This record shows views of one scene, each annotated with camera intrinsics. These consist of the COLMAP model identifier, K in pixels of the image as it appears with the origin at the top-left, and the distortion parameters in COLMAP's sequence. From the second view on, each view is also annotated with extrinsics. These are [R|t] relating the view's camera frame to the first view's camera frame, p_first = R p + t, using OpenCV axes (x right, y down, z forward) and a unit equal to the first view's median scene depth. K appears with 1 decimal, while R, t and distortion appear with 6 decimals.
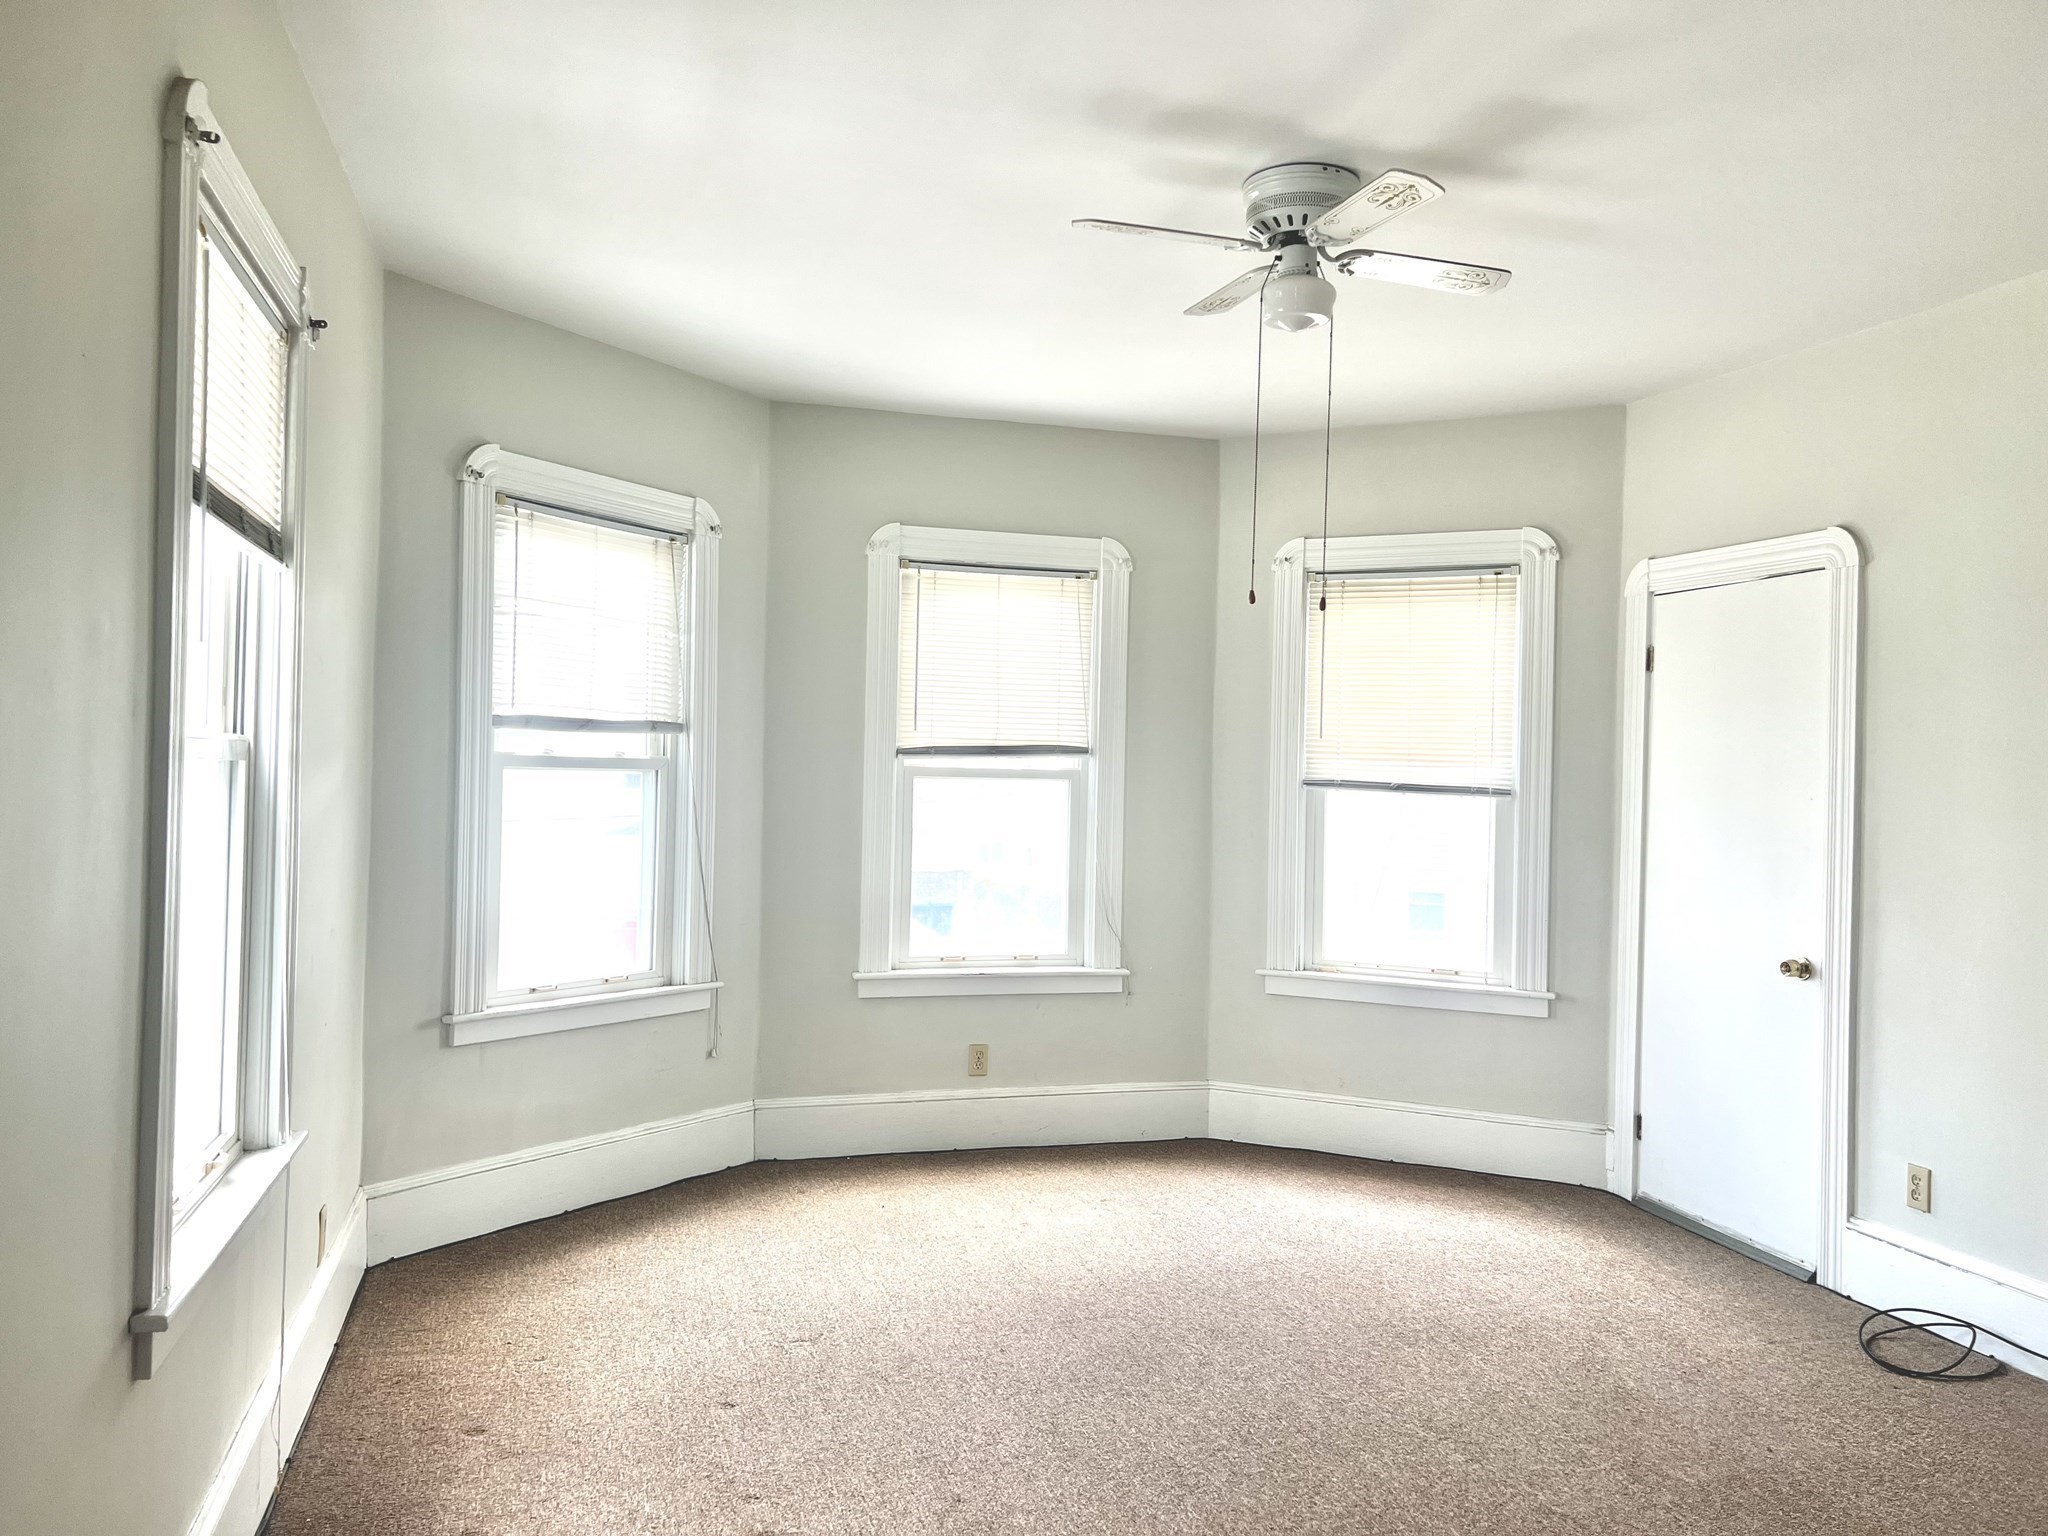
lens RADIAL K [[1550.6, 0, 1022.7], [0, 1550.6, 777.1], [0, 0, 1]] dist [0.014903, 0.005141]
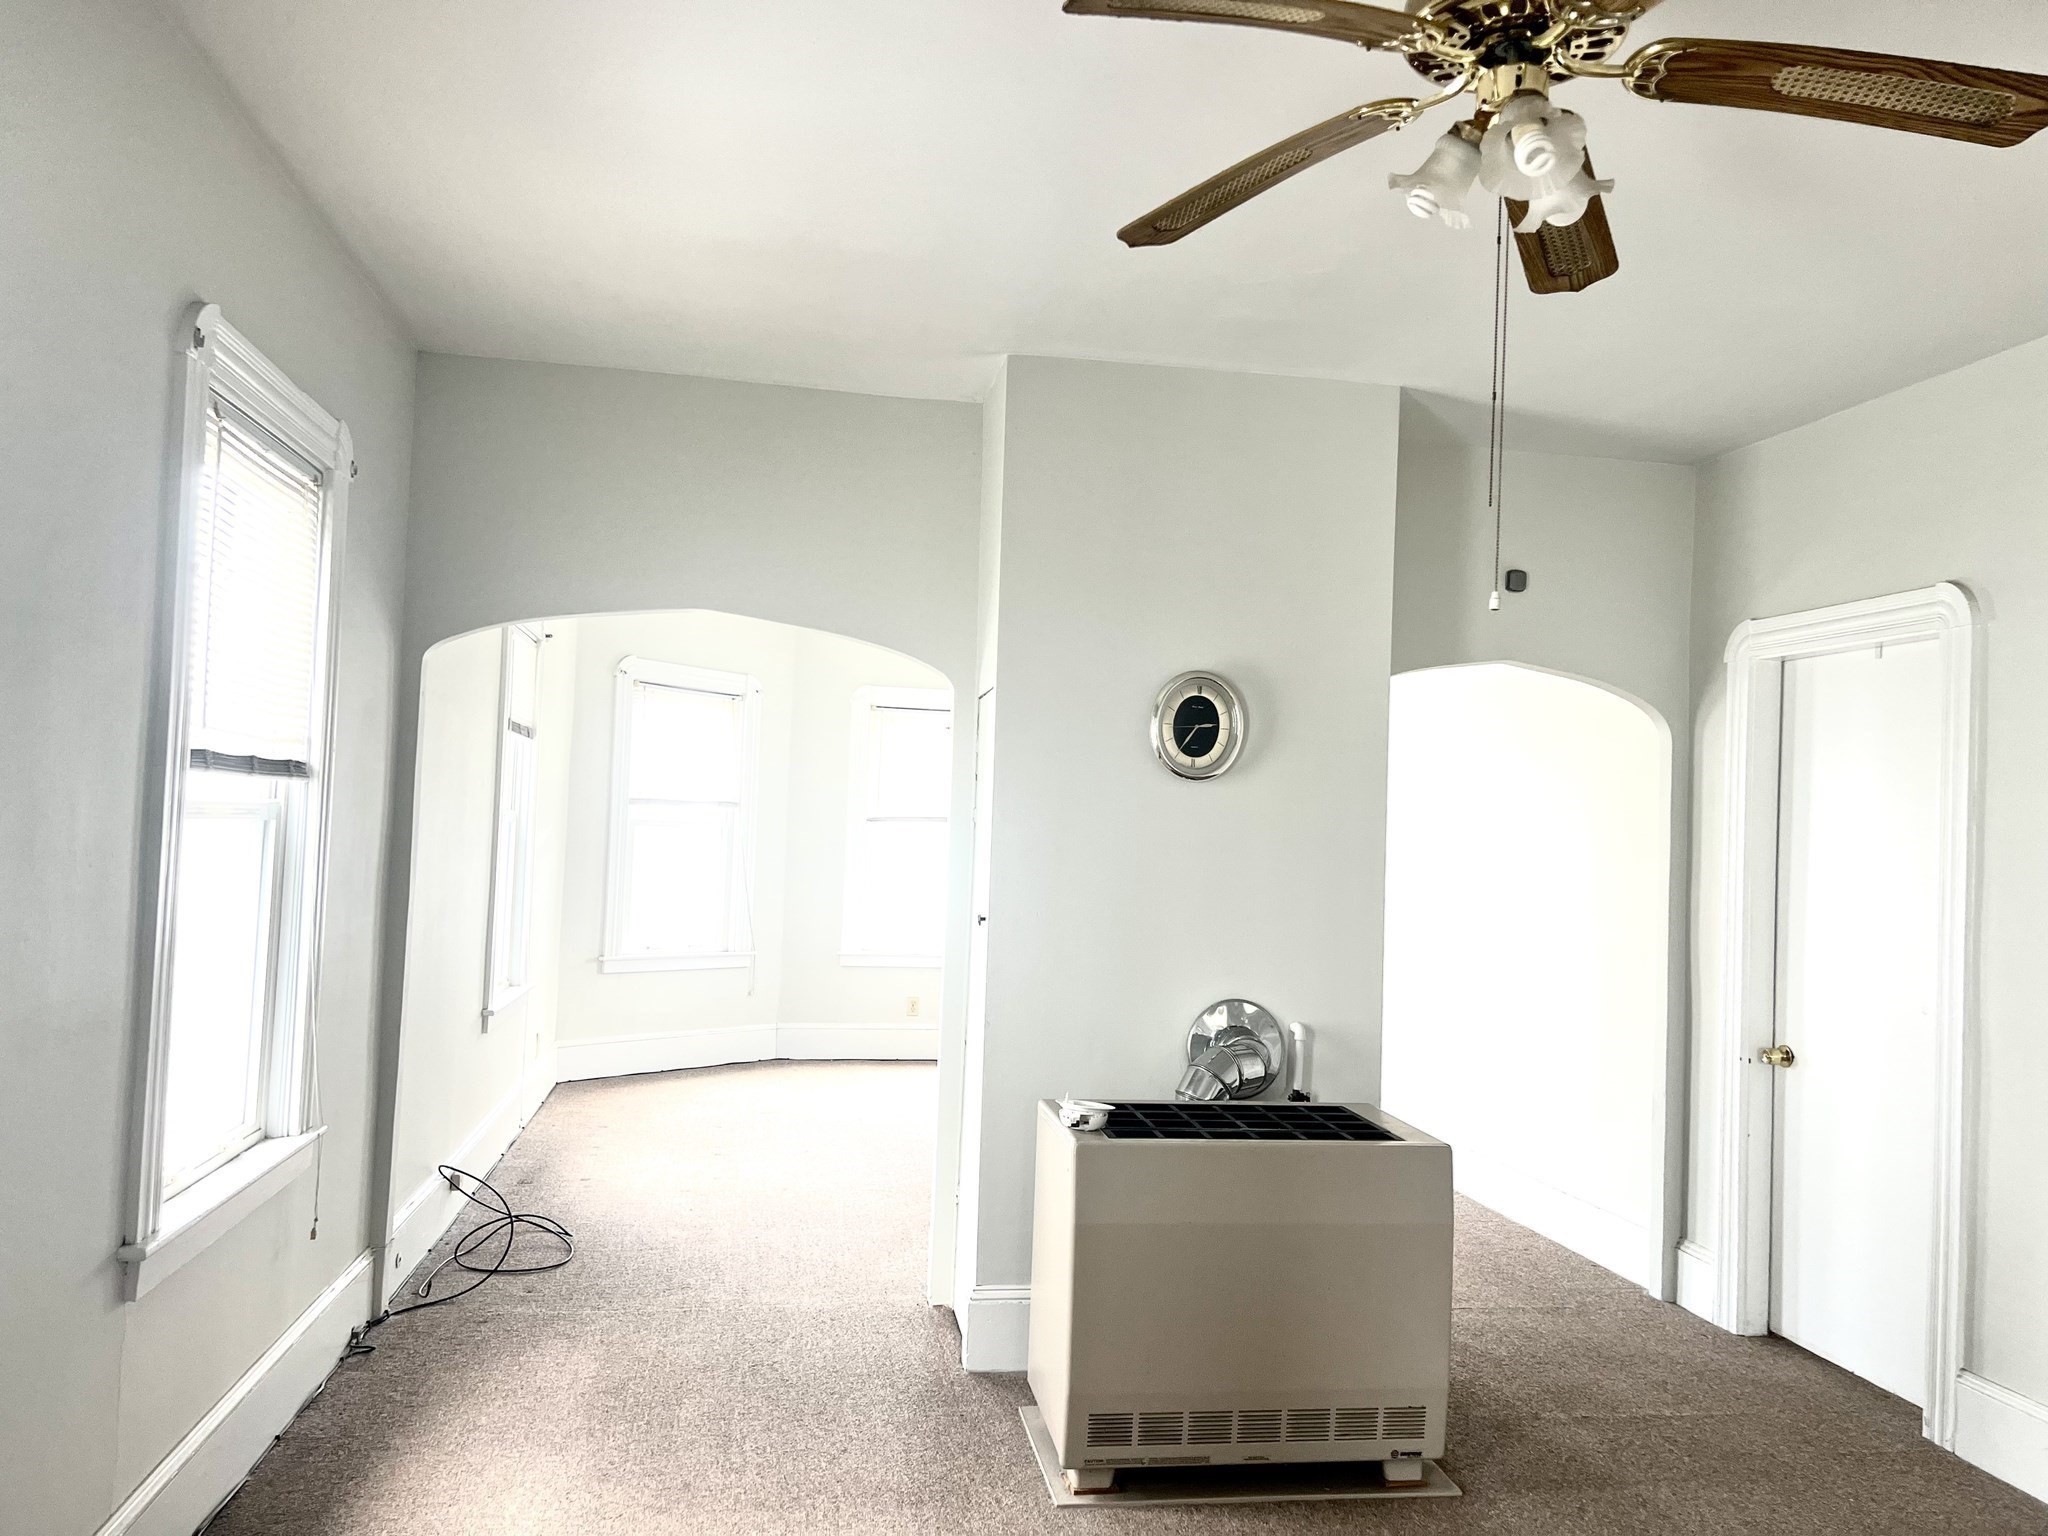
lens RADIAL K [[1550.6, 0, 1025.3], [0, 1550.6, 762.1], [0, 0, 1]] dist [0.014903, 0.005141]
pose [[0.993689, 0.009316, -0.111787, 0.347356], [-0.014966, 0.998647, -0.049808, 0.003485], [0.111172, 0.051167, 0.992483, -0.820175]]
